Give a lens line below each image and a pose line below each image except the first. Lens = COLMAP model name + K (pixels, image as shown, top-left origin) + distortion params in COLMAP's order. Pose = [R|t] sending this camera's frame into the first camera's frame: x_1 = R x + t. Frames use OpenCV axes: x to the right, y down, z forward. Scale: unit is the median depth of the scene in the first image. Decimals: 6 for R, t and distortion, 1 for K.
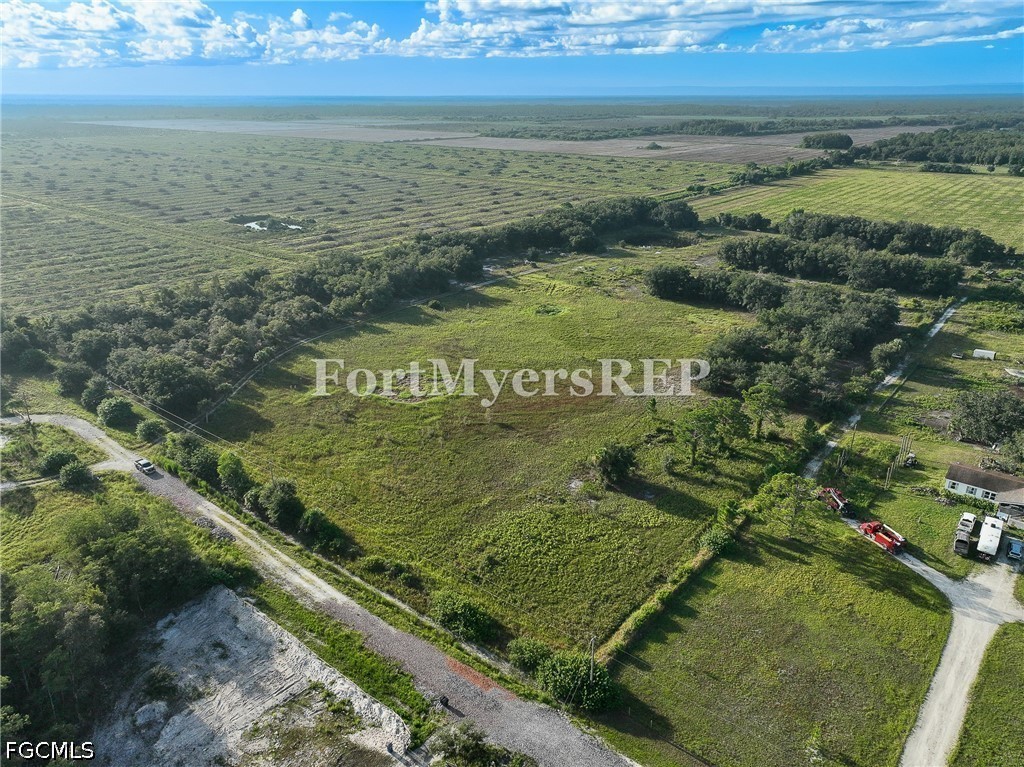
lens RADIAL K [[717.5, 0, 512.0], [0, 717.5, 383.5], [0, 0, 1]] dist [0.001404, 0.008771]
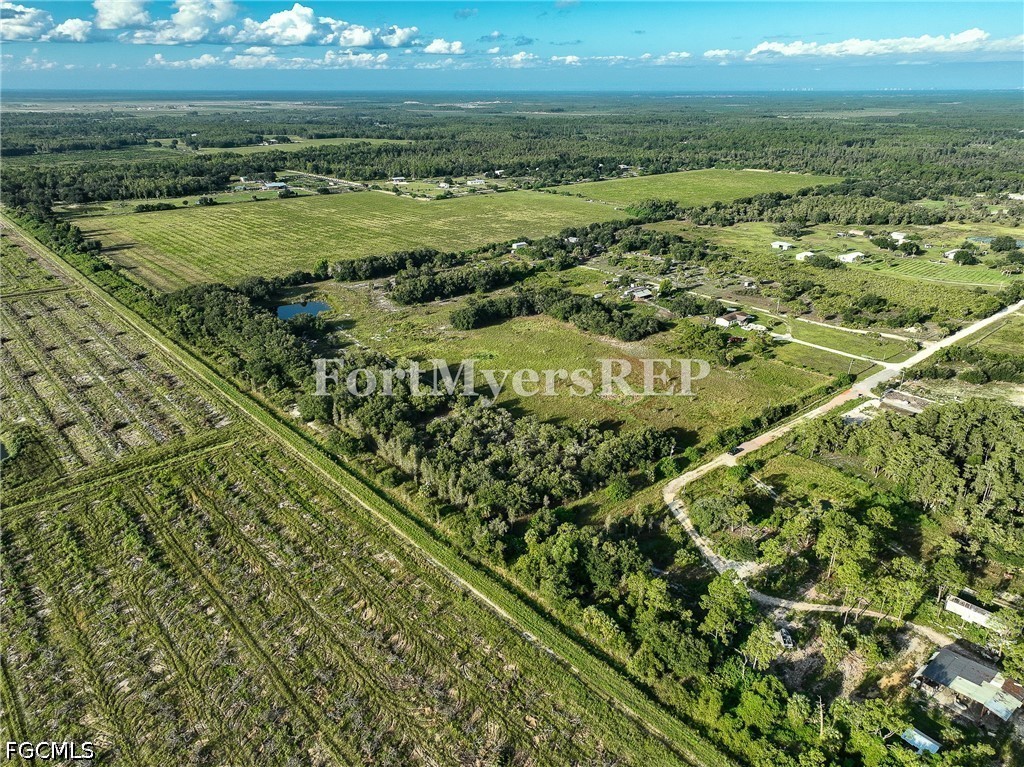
lens RADIAL K [[720.9, 0, 512.0], [0, 720.9, 383.5], [0, 0, 1]] dist [0.003298, 0.005908]
pose [[0.175960, -0.372180, 0.911329, -1.436109], [0.369145, 0.883164, 0.289403, -0.506395], [-0.912562, 0.285489, 0.292790, 0.593176]]
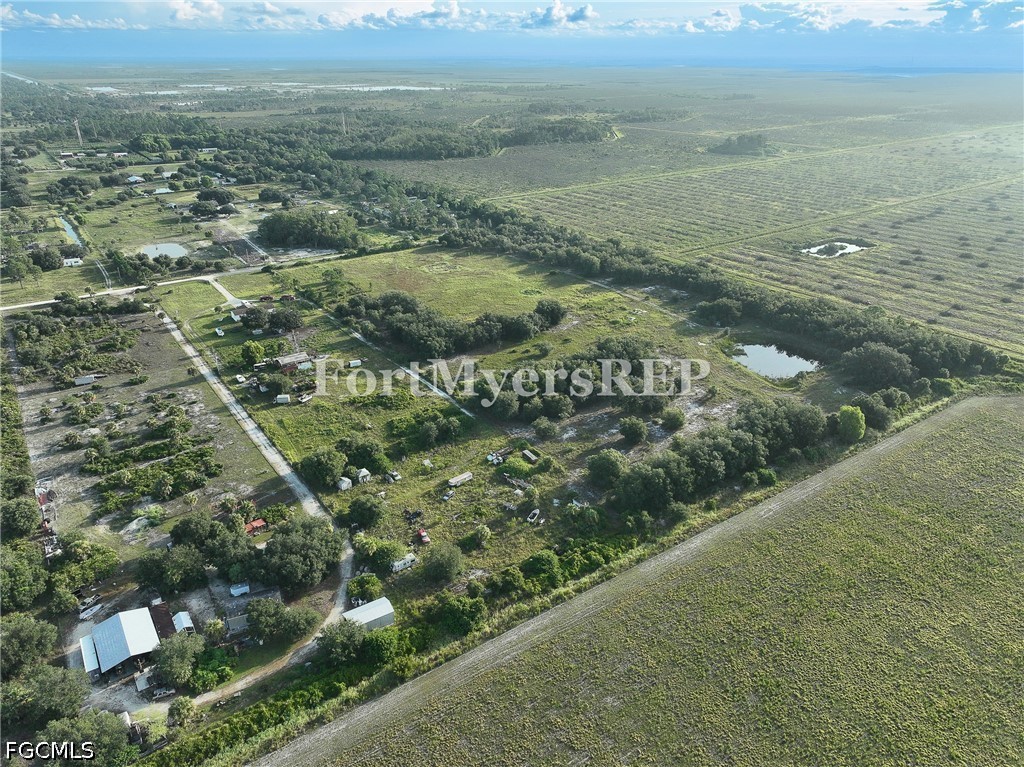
lens RADIAL K [[730.3, 0, 513.6], [0, 730.3, 356.4], [0, 0, 1]] dist [0.002039, 0.009992]
pose [[-0.267002, 0.372045, -0.888984, 1.766293], [-0.355934, 0.819177, 0.449733, -0.795020], [0.895556, 0.436500, -0.086298, 1.294780]]
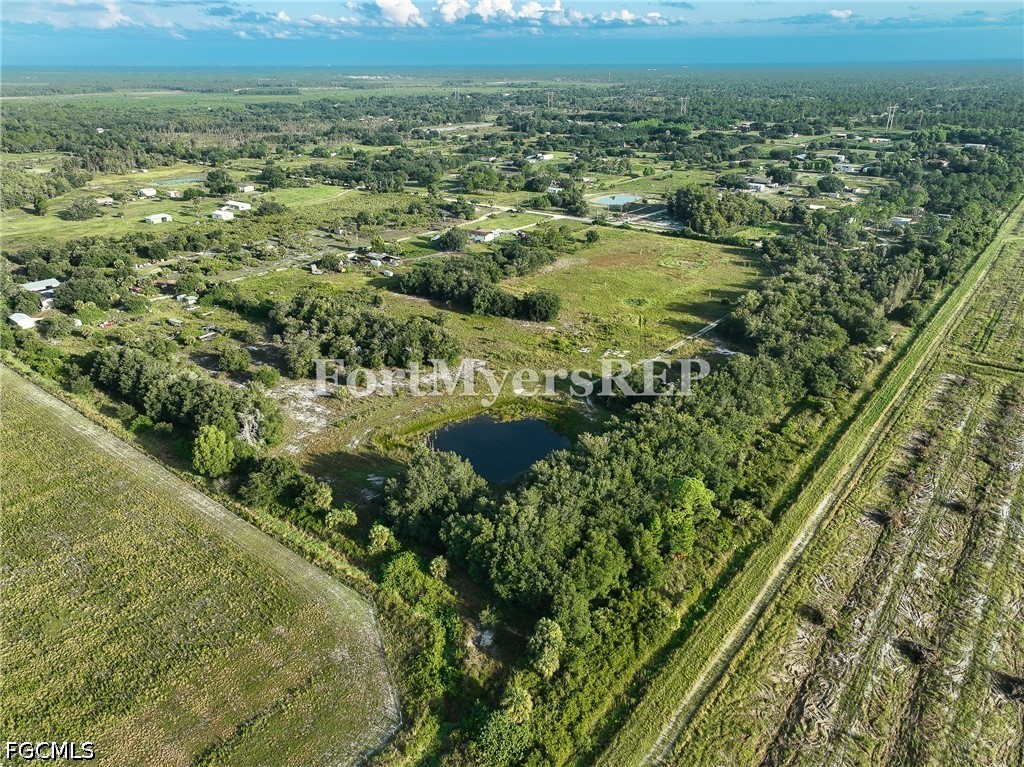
lens RADIAL K [[717.5, 0, 512.0], [0, 717.5, 383.5], [0, 0, 1]] dist [0.001404, 0.008771]
pose [[-0.999917, 0.010294, -0.007731, 0.320967], [0.001565, 0.693287, 0.720660, -1.054308], [0.012779, 0.720588, -0.693245, 2.238357]]
